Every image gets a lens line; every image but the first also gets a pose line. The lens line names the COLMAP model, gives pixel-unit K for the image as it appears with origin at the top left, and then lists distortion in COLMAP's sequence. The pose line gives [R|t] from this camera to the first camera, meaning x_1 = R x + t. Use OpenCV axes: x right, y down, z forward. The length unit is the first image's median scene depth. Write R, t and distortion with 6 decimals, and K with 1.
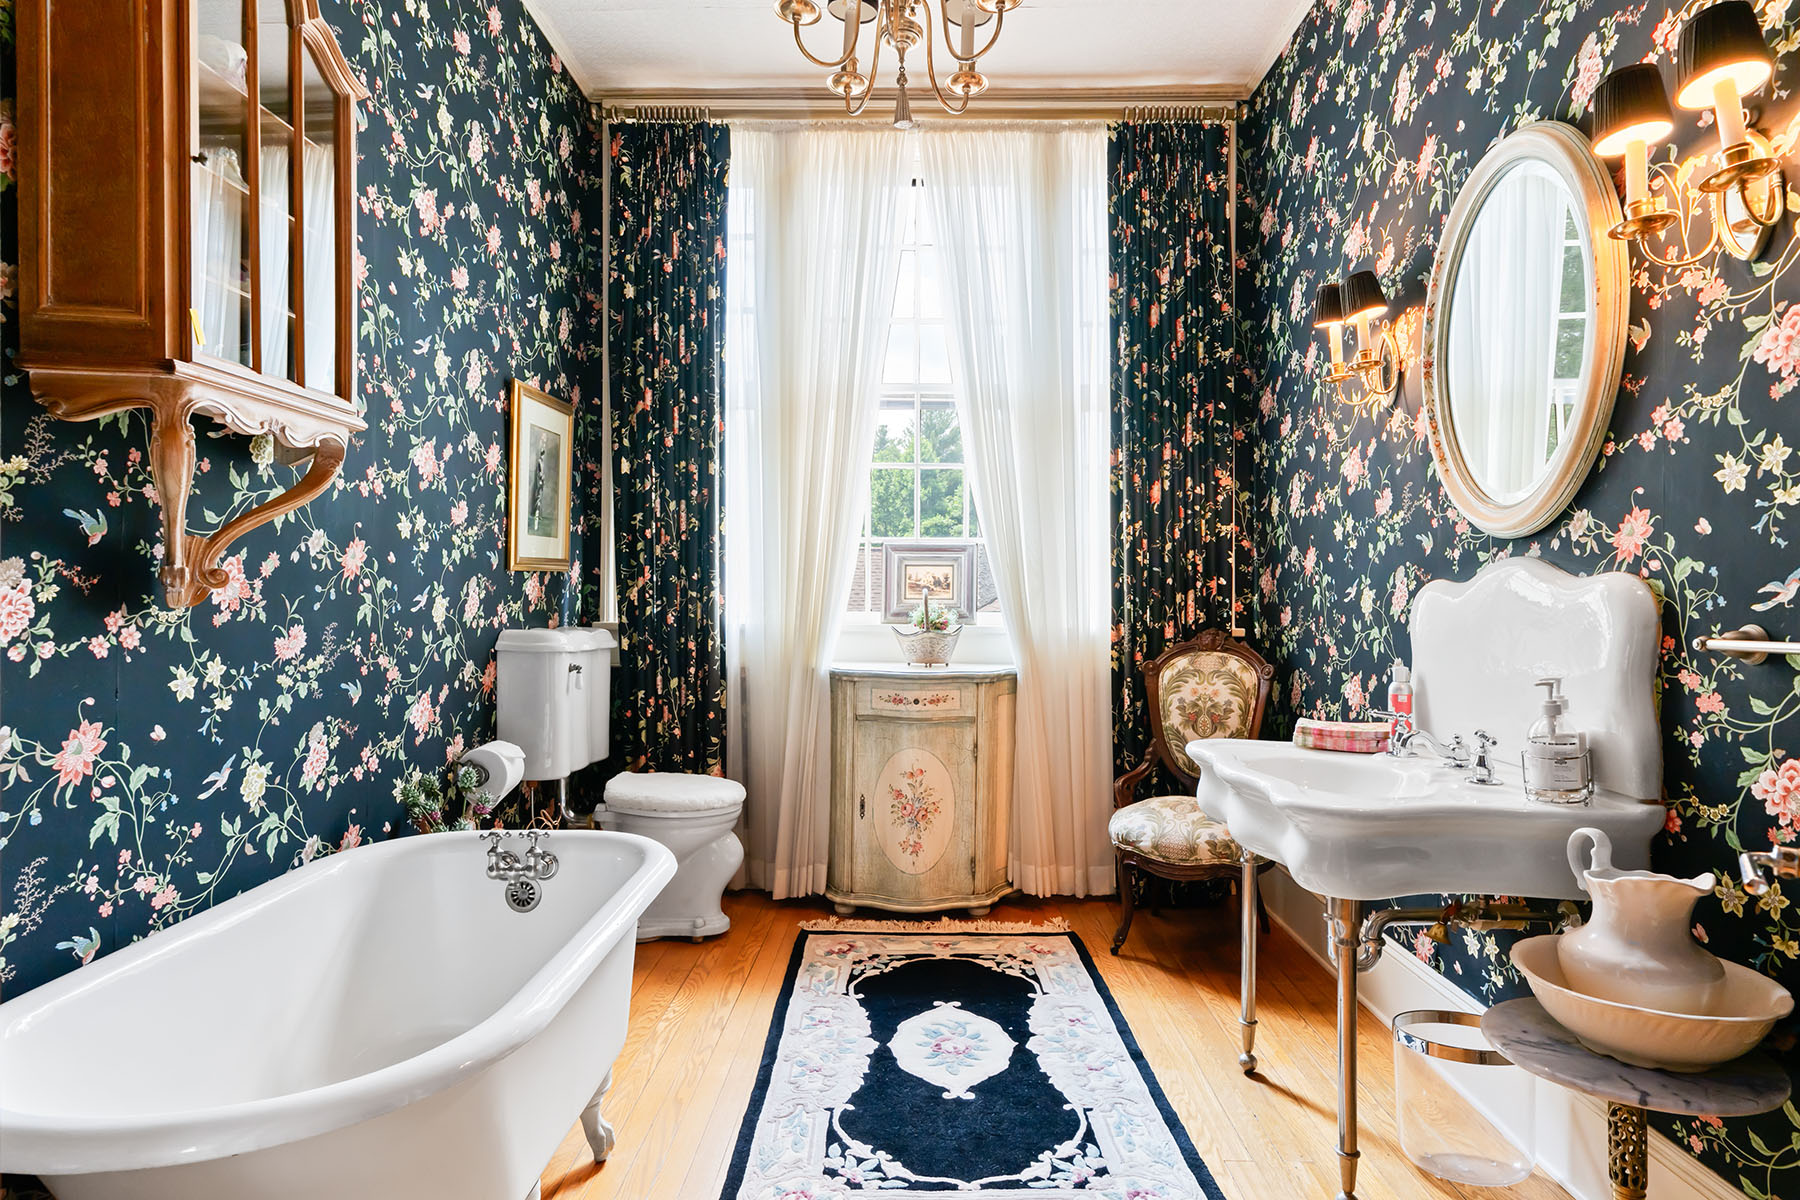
lens RADIAL K [[960.7, 0, 899.2], [0, 960.7, 596.3], [0, 0, 1]] dist [-0.001750, 0.000056]
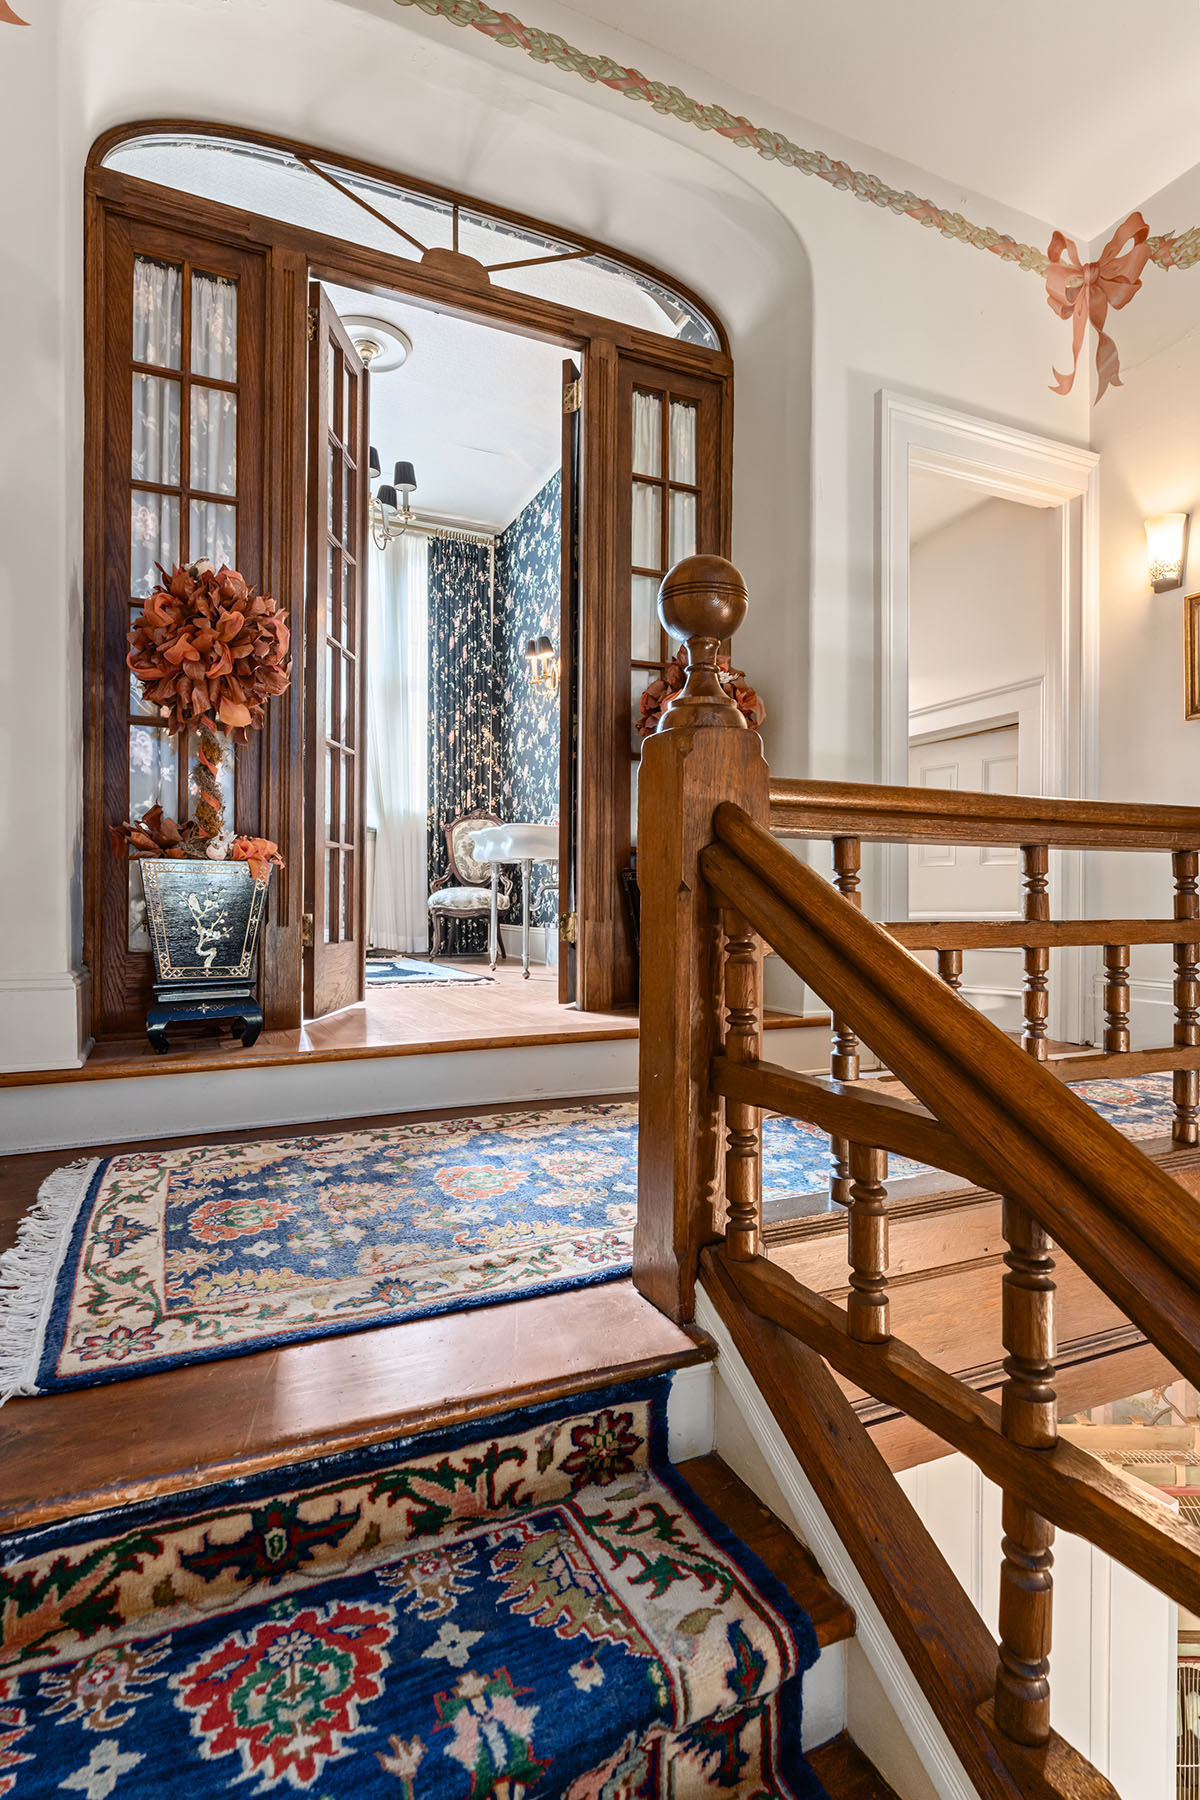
lens RADIAL K [[907.9, 0, 595.9], [0, 907.9, 900.7], [0, 0, 1]] dist [-0.000010, 0.000032]
pose [[0.901509, 0.008713, 0.432673, -0.243564], [-0.009231, 0.999957, -0.000904, 0.211140], [-0.432662, -0.003179, 0.901551, -0.724691]]
